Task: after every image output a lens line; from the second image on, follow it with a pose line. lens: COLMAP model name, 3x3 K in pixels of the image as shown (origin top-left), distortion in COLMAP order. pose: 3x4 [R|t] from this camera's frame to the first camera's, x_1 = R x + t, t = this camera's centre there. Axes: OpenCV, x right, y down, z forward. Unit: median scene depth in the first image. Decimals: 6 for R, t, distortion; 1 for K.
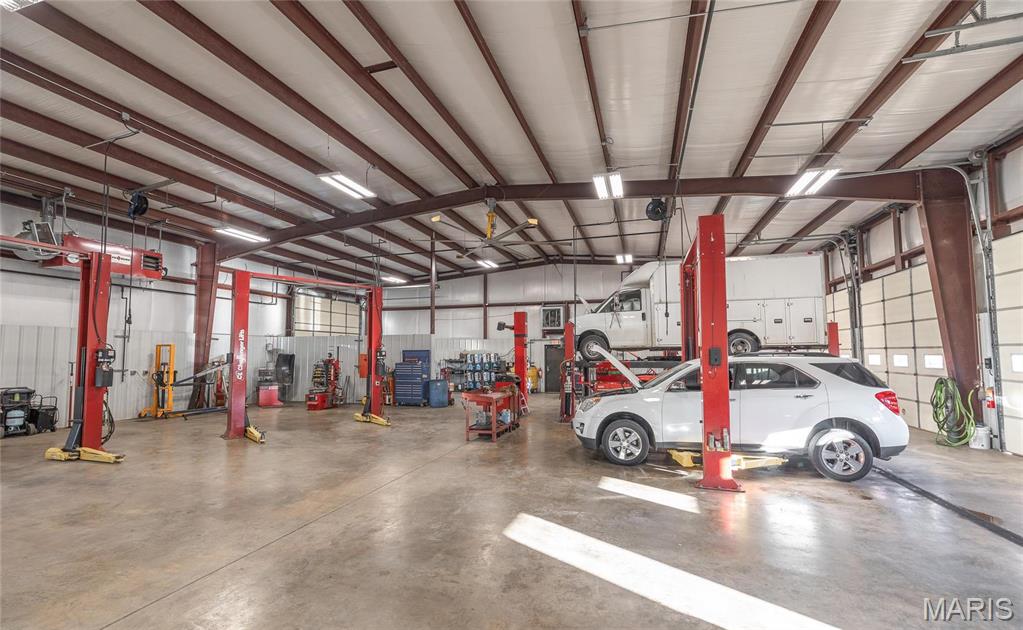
lens RADIAL K [[434.4, 0, 514.7], [0, 434.4, 327.9], [0, 0, 1]] dist [0.002809, 0.000386]
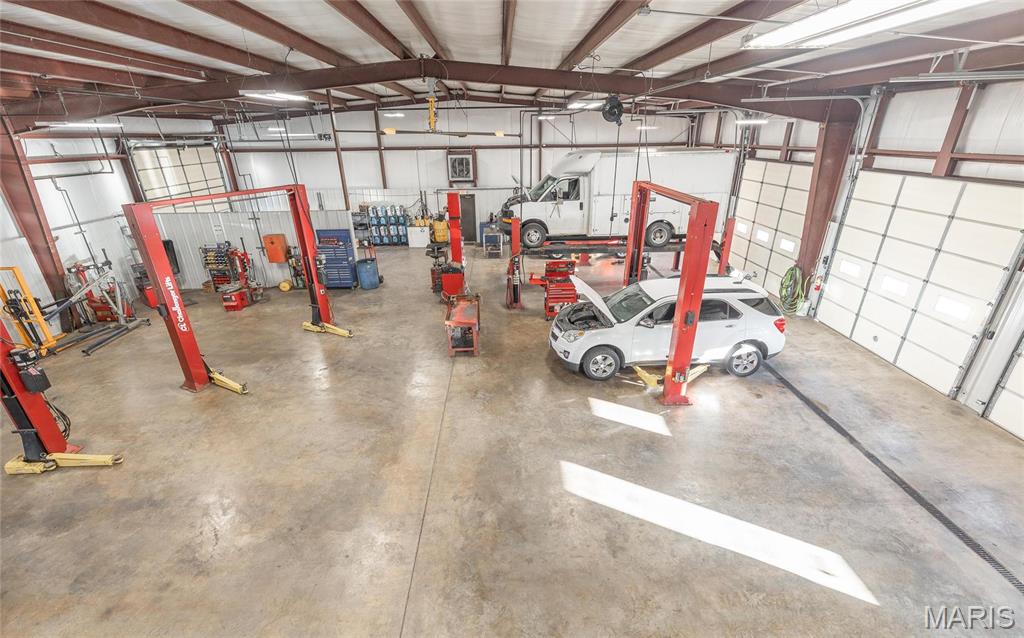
lens RADIAL K [[431.4, 0, 513.6], [0, 431.4, 321.0], [0, 0, 1]] dist [0.002335, 0.000390]
pose [[0.948268, -0.133615, 0.287985, -0.239386], [-0.010474, 0.893459, 0.449022, -0.293597], [-0.317299, -0.428809, 0.845839, 0.047275]]
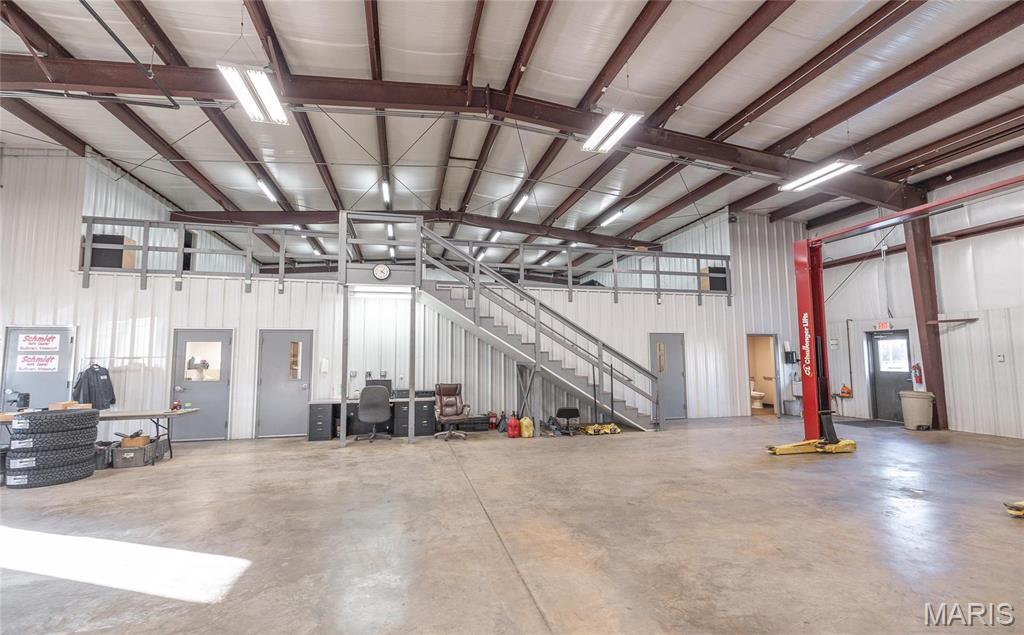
lens RADIAL K [[431.4, 0, 513.6], [0, 431.4, 319.5], [0, 0, 1]] dist [0.002335, 0.000390]
pose [[-0.859386, -0.037379, -0.509959, -0.013520], [0.041146, 0.989035, -0.141833, 0.073969], [0.509669, -0.142872, -0.848425, 0.876568]]
